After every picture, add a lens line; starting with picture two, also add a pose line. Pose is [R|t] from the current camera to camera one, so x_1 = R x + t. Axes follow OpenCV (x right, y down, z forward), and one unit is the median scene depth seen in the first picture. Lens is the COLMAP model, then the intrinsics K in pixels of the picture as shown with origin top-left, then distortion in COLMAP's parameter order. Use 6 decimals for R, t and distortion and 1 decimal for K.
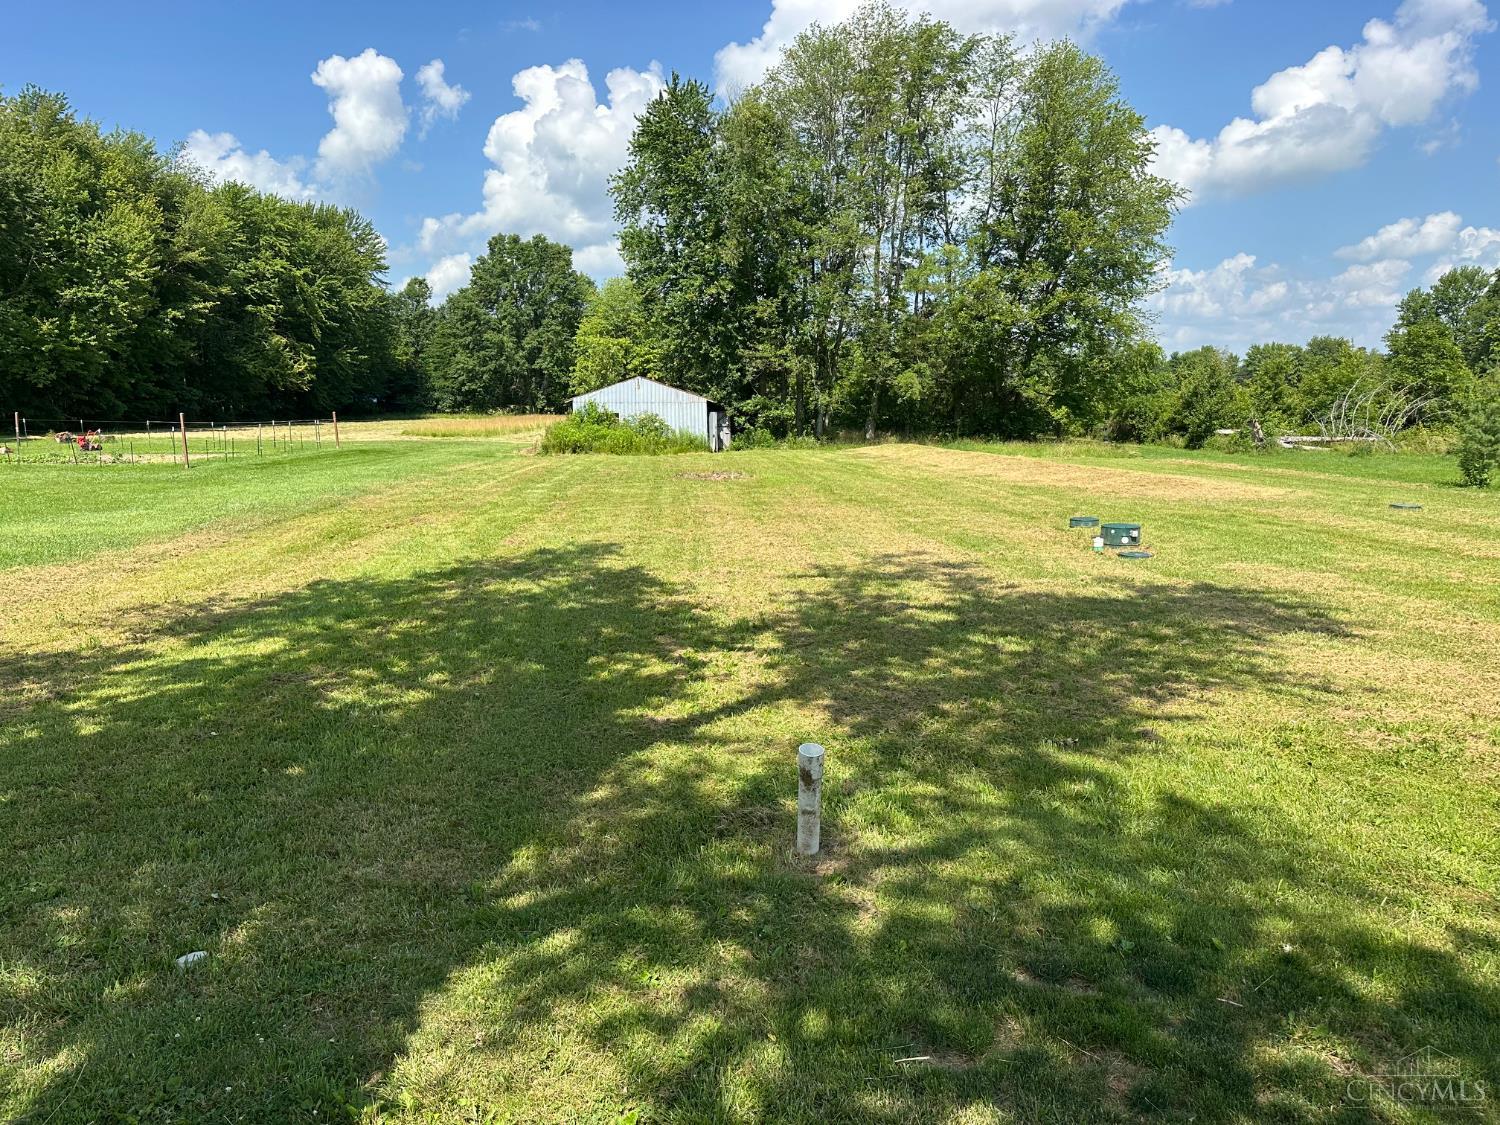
lens RADIAL K [[1035.7, 0, 745.8], [0, 1035.7, 572.6], [0, 0, 1]] dist [0.034955, -0.042830]
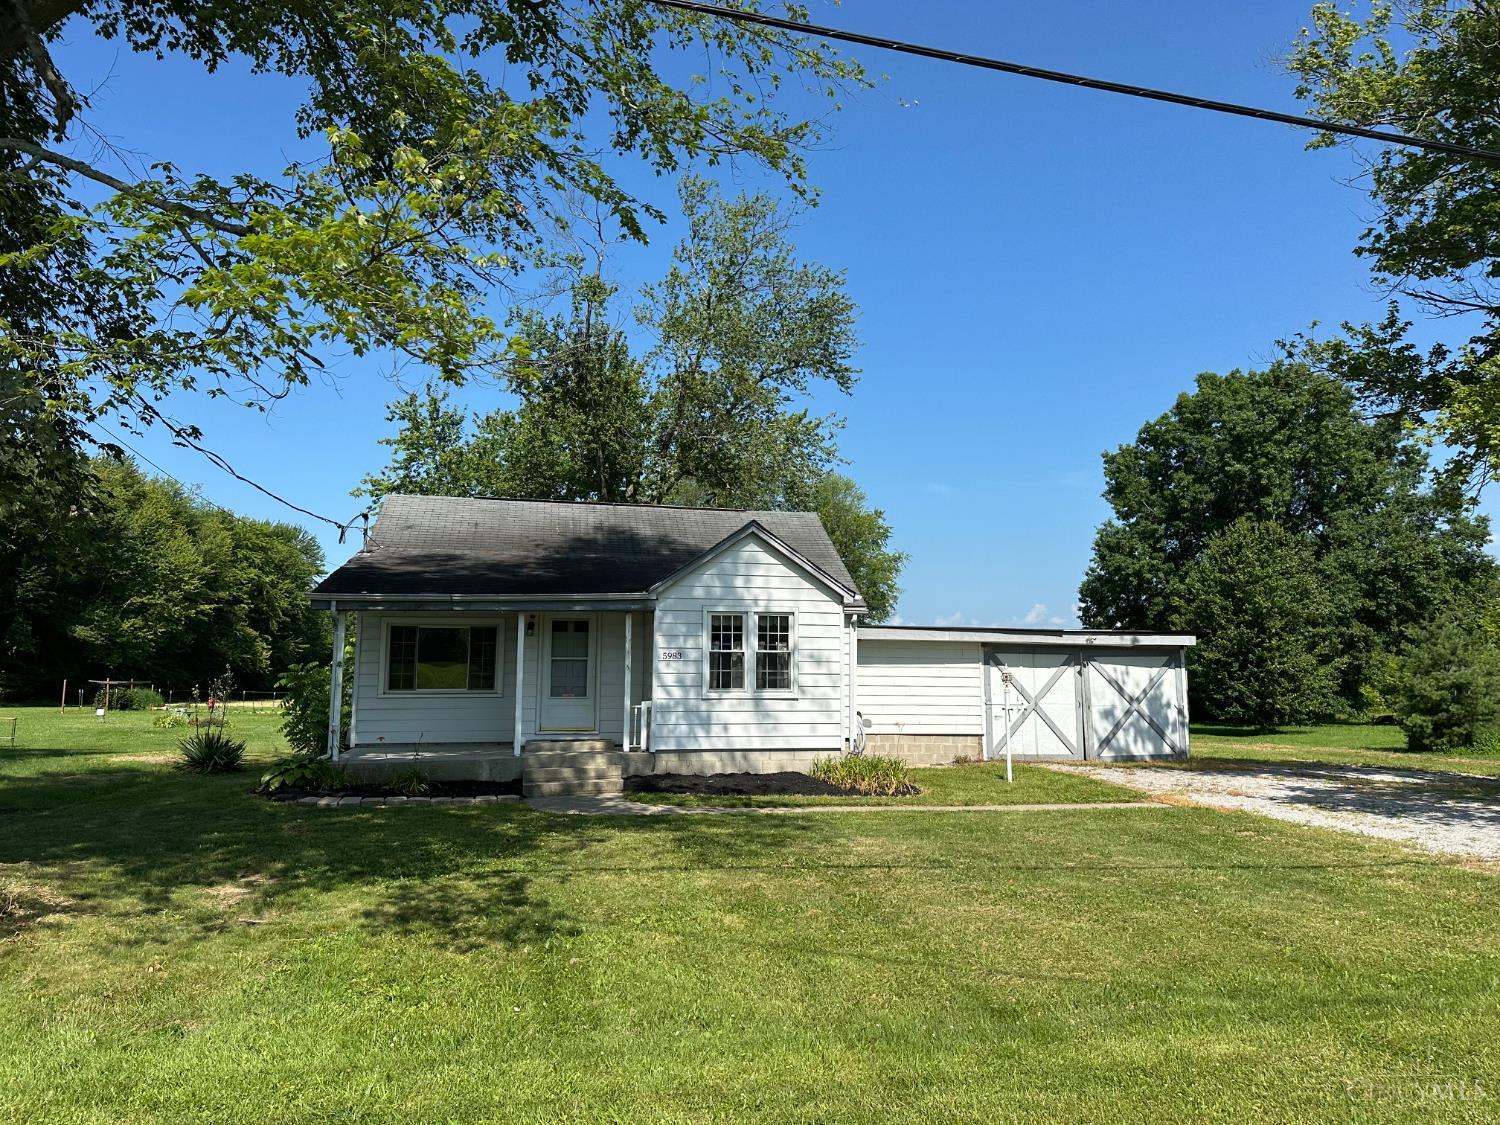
lens RADIAL K [[1035.7, 0, 738.3], [0, 1035.7, 559.8], [0, 0, 1]] dist [0.034955, -0.042830]
pose [[0.991635, 0.024219, 0.126780, -0.046954], [0.012612, 0.959357, -0.281913, 0.083615], [-0.128455, 0.281153, 0.951027, -0.453880]]
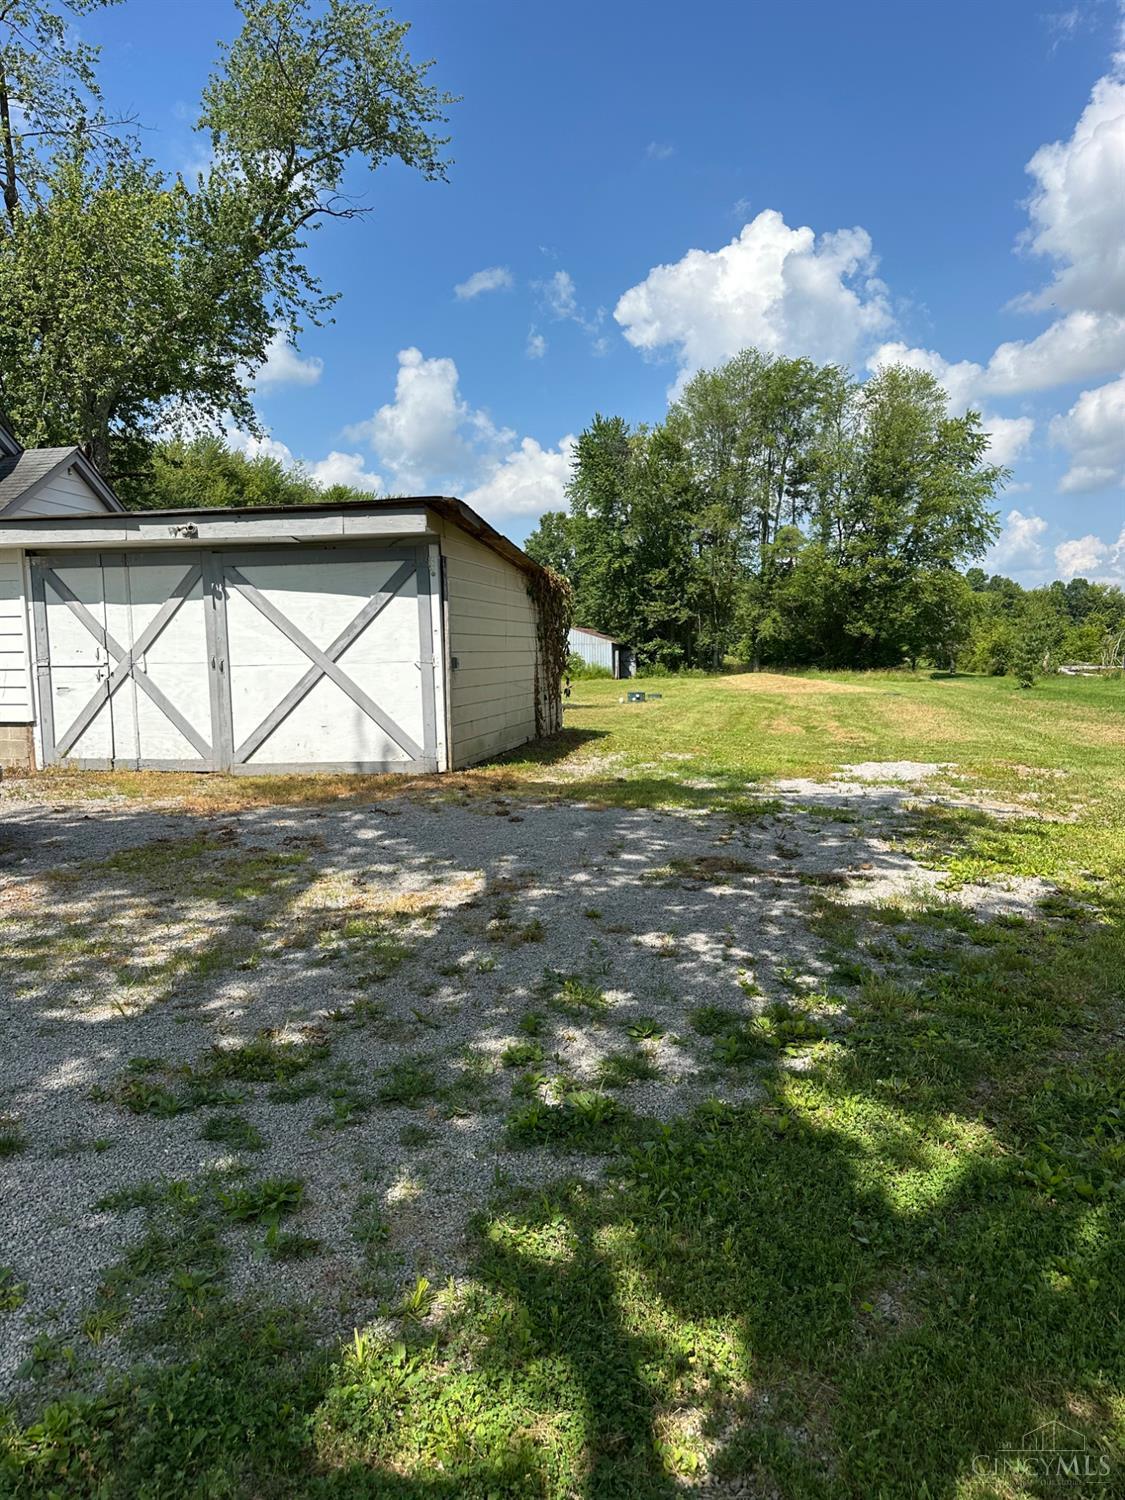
lens RADIAL K [[1035.7, 0, 567.1], [0, 1035.7, 758.7], [0, 0, 1]] dist [0.034955, -0.042830]
pose [[0.967293, 0.013180, -0.253319, 0.208424], [-0.028897, 0.997873, -0.058426, 0.058595], [0.252010, 0.063835, 0.965617, -0.282007]]
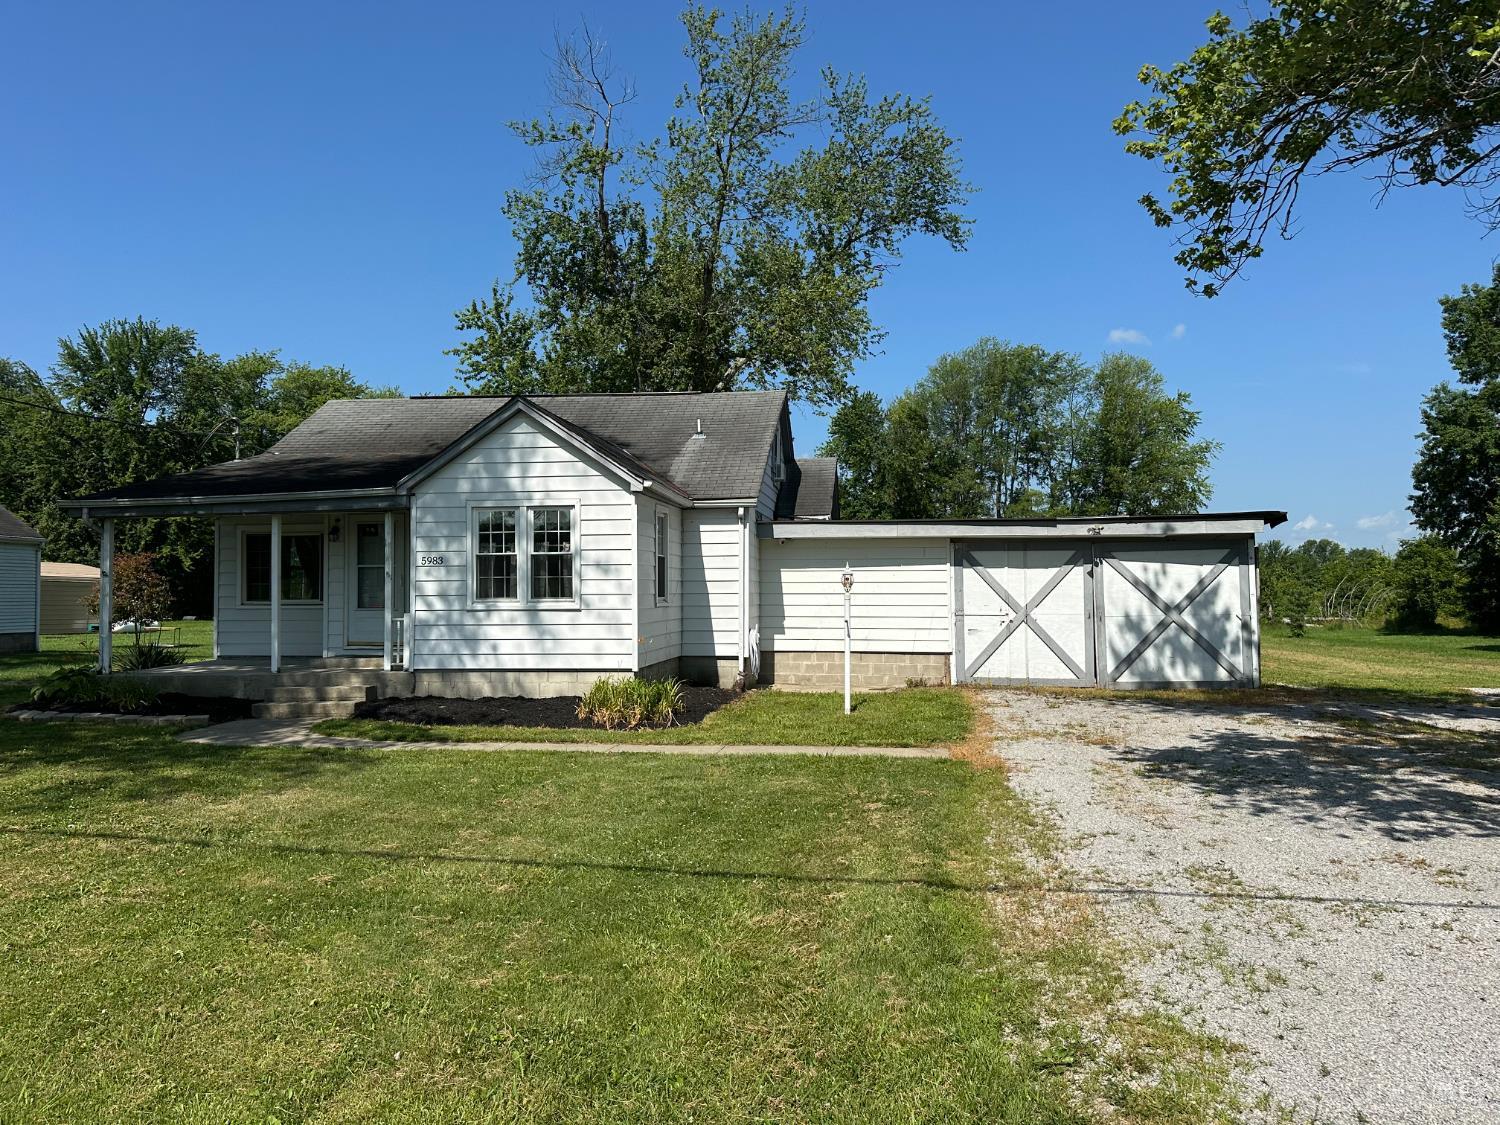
lens RADIAL K [[1035.7, 0, 753.5], [0, 1035.7, 560.5], [0, 0, 1]] dist [0.034955, -0.042830]
pose [[0.979177, -0.007431, -0.202870, 0.078723], [-0.033168, 0.980045, -0.195989, 0.074850], [0.200279, 0.198636, 0.959392, -0.399849]]
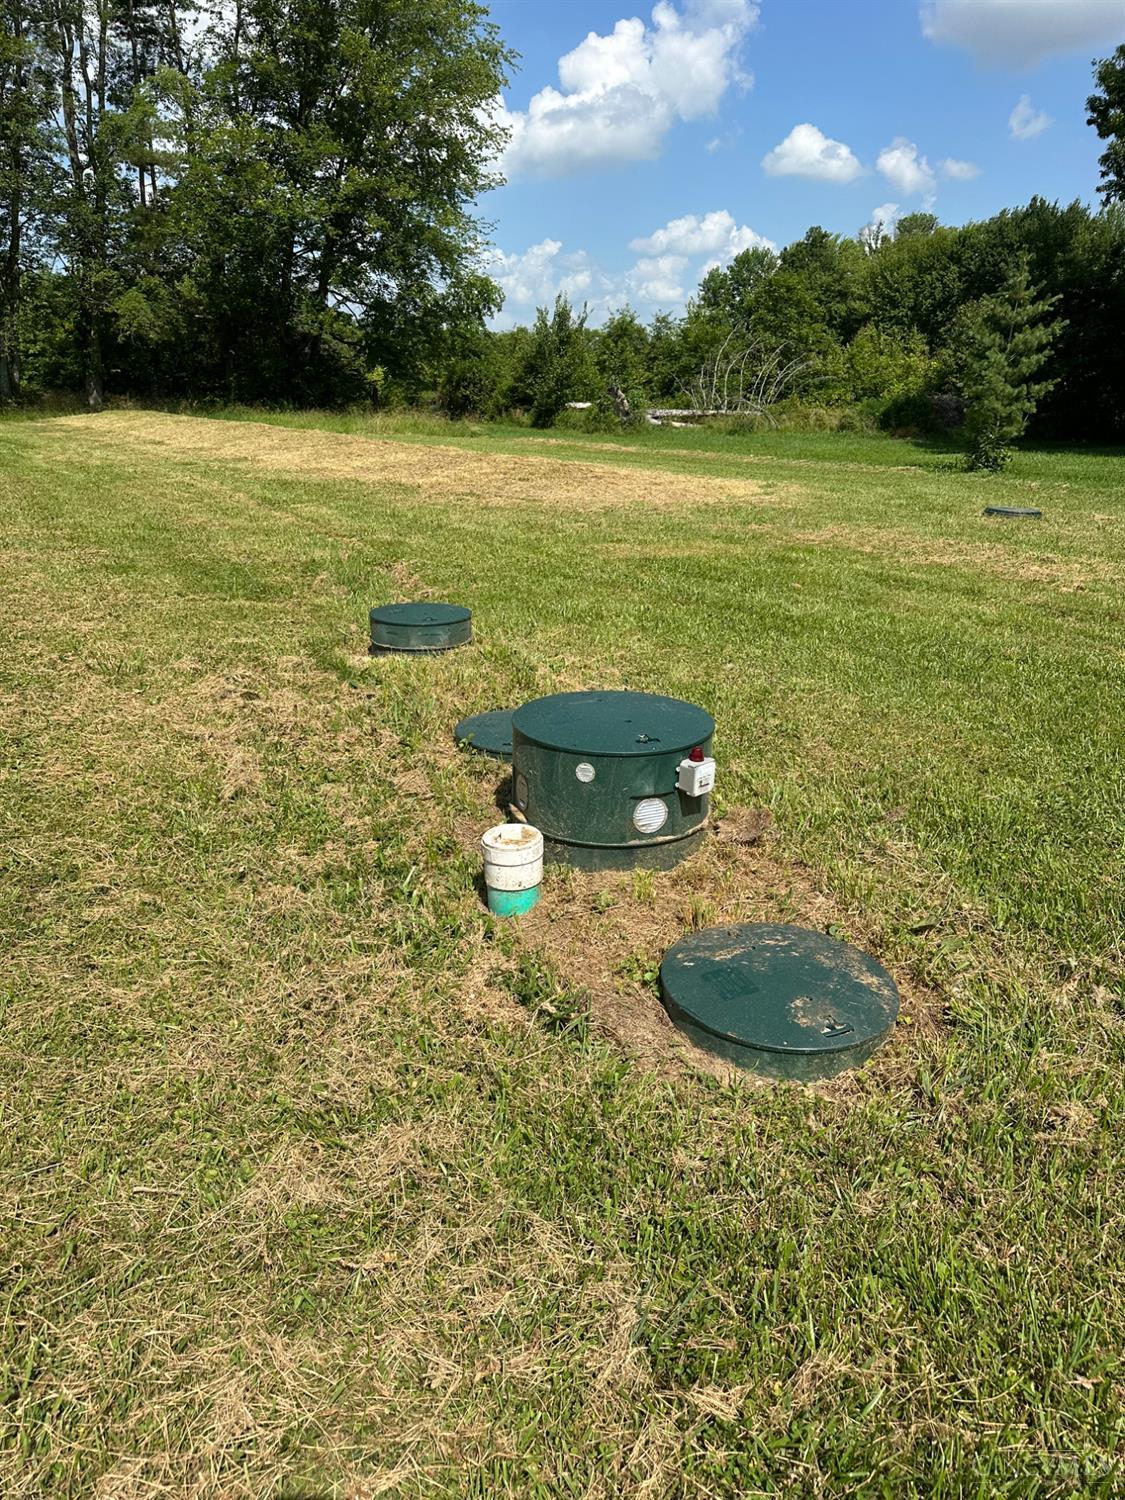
lens RADIAL K [[1035.7, 0, 558.0], [0, 1035.7, 750.5], [0, 0, 1]] dist [0.034955, -0.042830]
pose [[0.902585, -0.118091, 0.413998, 0.079216], [0.045498, 0.982423, 0.181038, -0.018378], [-0.428100, -0.144566, 0.892094, 0.237095]]
